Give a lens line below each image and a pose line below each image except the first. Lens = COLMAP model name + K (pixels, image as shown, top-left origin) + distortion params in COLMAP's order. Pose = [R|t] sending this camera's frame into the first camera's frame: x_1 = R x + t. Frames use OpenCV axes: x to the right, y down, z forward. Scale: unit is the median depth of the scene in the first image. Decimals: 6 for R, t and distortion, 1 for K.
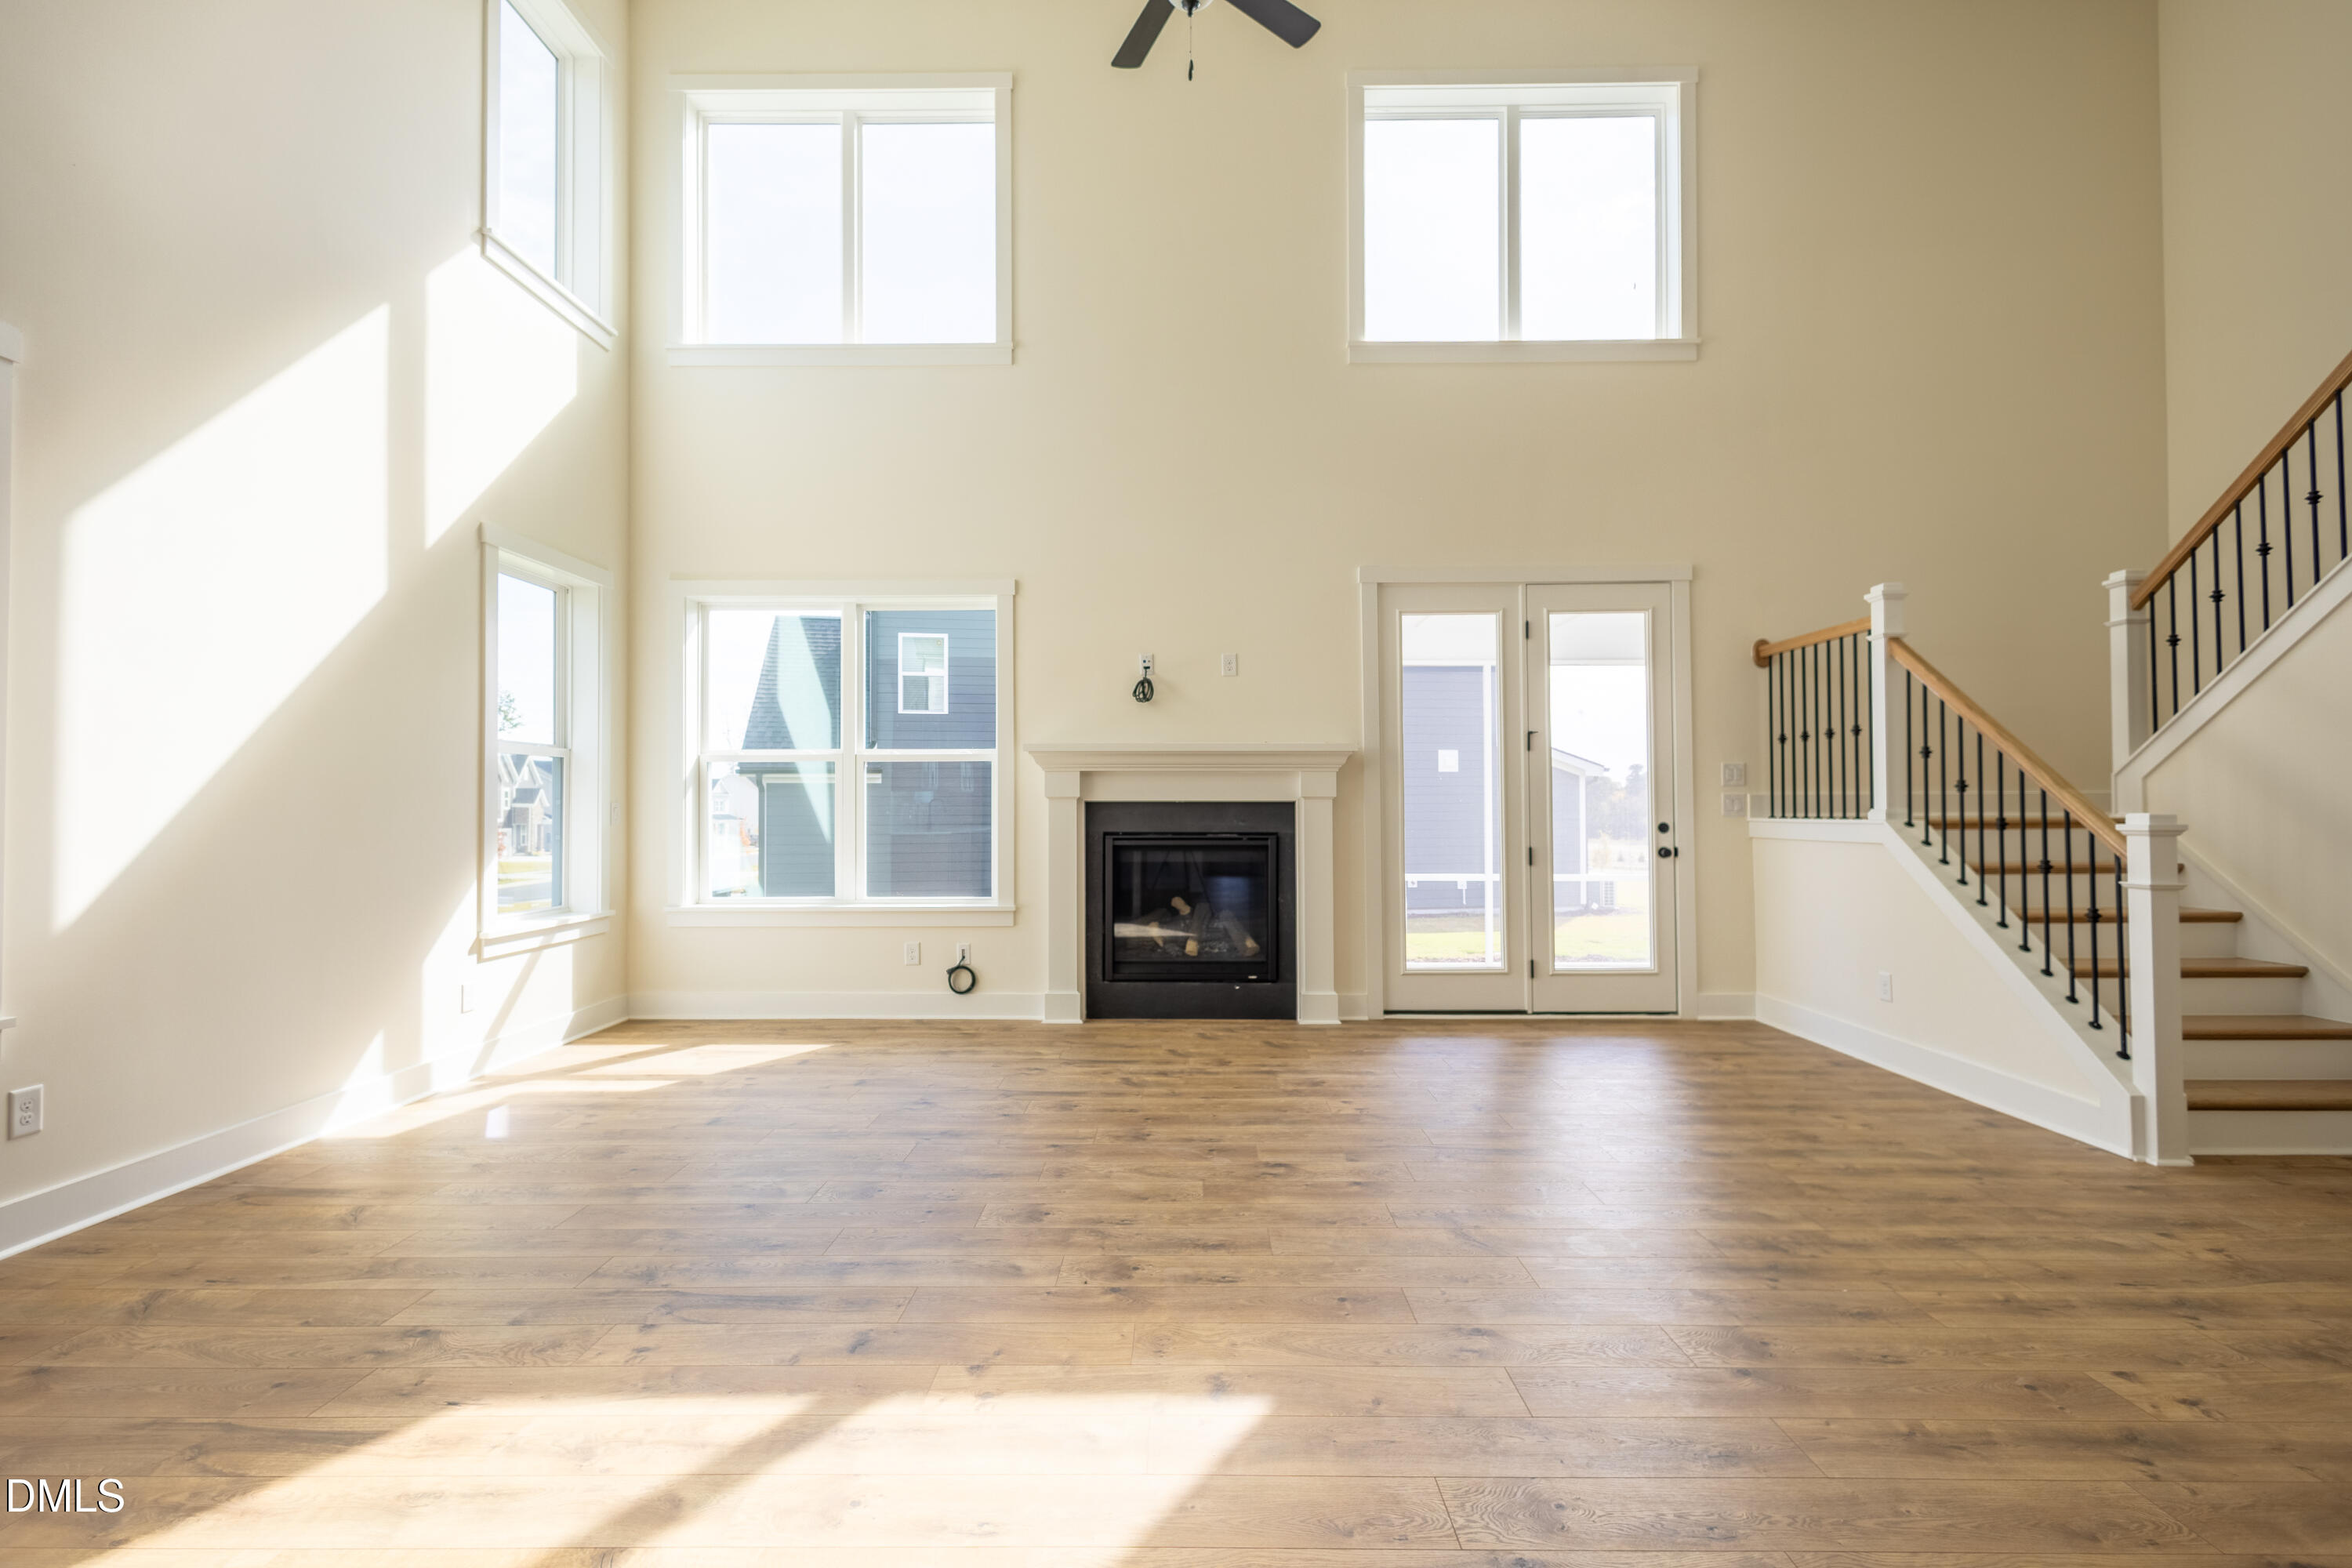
lens RADIAL K [[1086.4, 0, 1176.0], [0, 1086.4, 784.0], [0, 0, 1]] dist [0.020048, -0.010949]
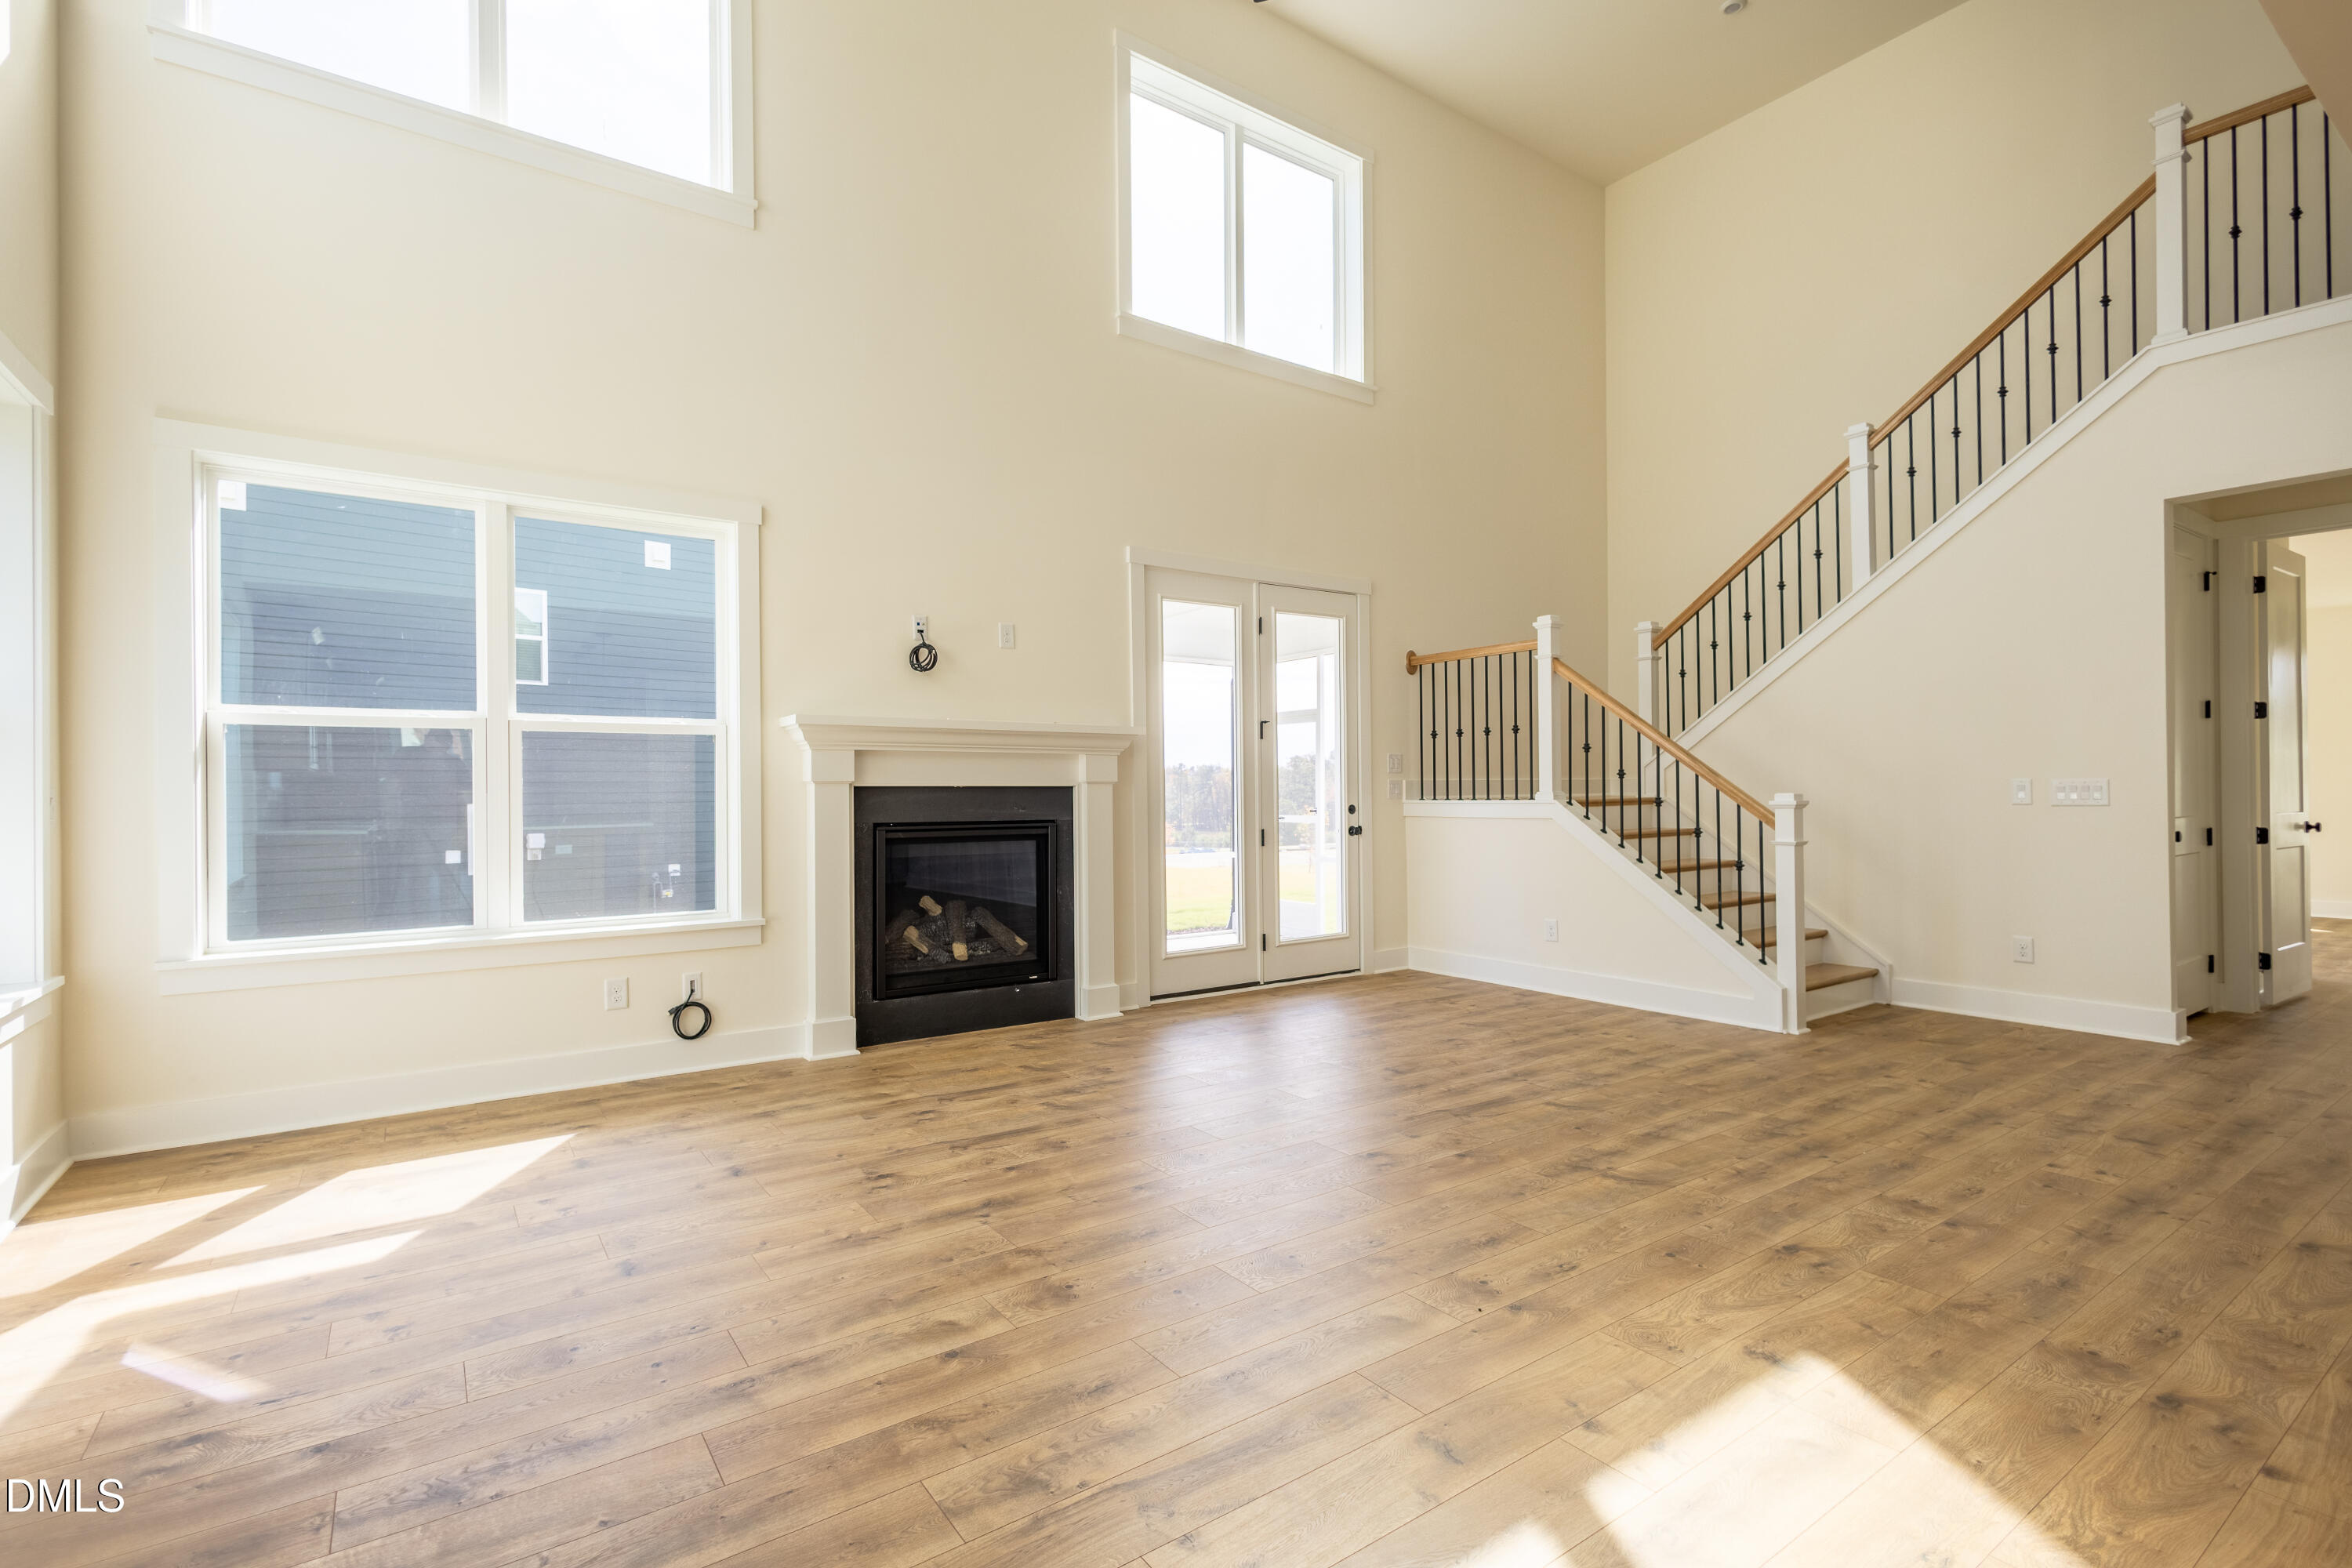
lens RADIAL K [[1082.6, 0, 1176.0], [0, 1082.6, 784.0], [0, 0, 1]] dist [0.010098, -0.000180]
pose [[0.811344, 0.000883, 0.584568, -0.368597], [-0.007465, 0.999933, 0.008850, 0.005006], [-0.584521, -0.011544, 0.811296, 0.187351]]
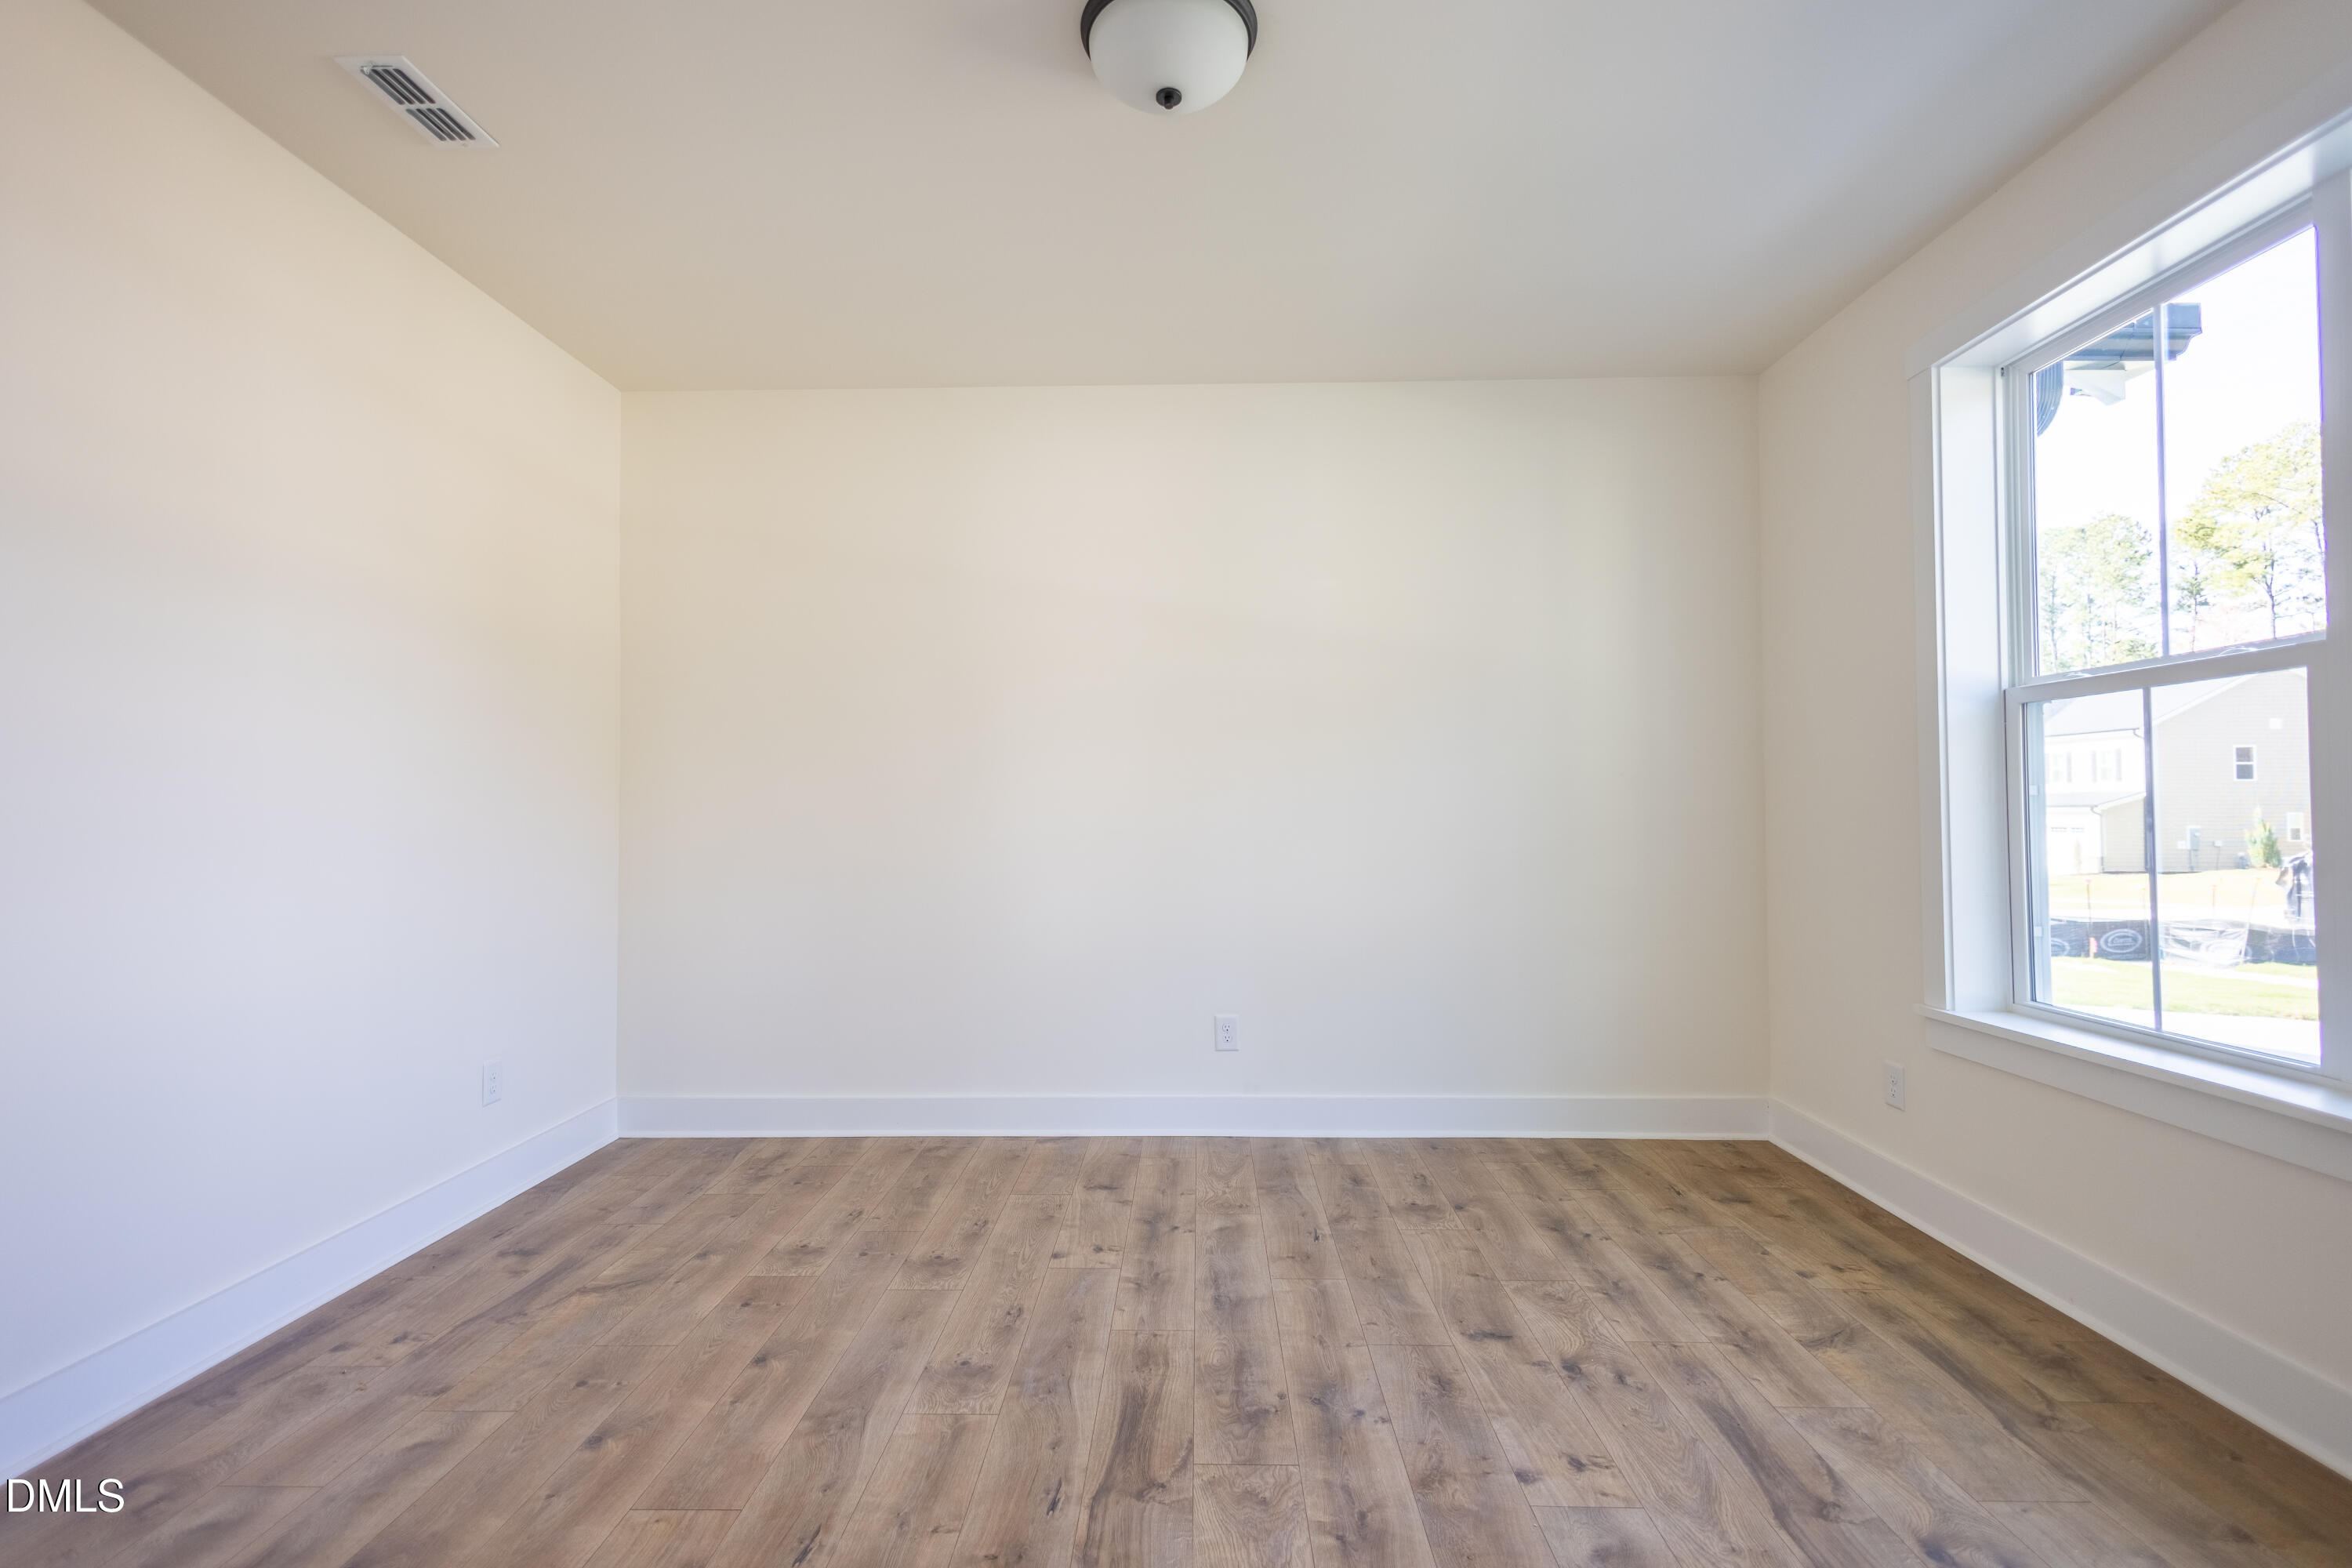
lens RADIAL K [[1086.4, 0, 1176.0], [0, 1086.4, 784.0], [0, 0, 1]] dist [0.020048, -0.010949]
pose [[0.002119, 0.024076, 0.999708, -0.537740], [-0.022029, 0.999469, -0.024024, 0.021526], [-0.999755, -0.021971, 0.002648, 0.579053]]
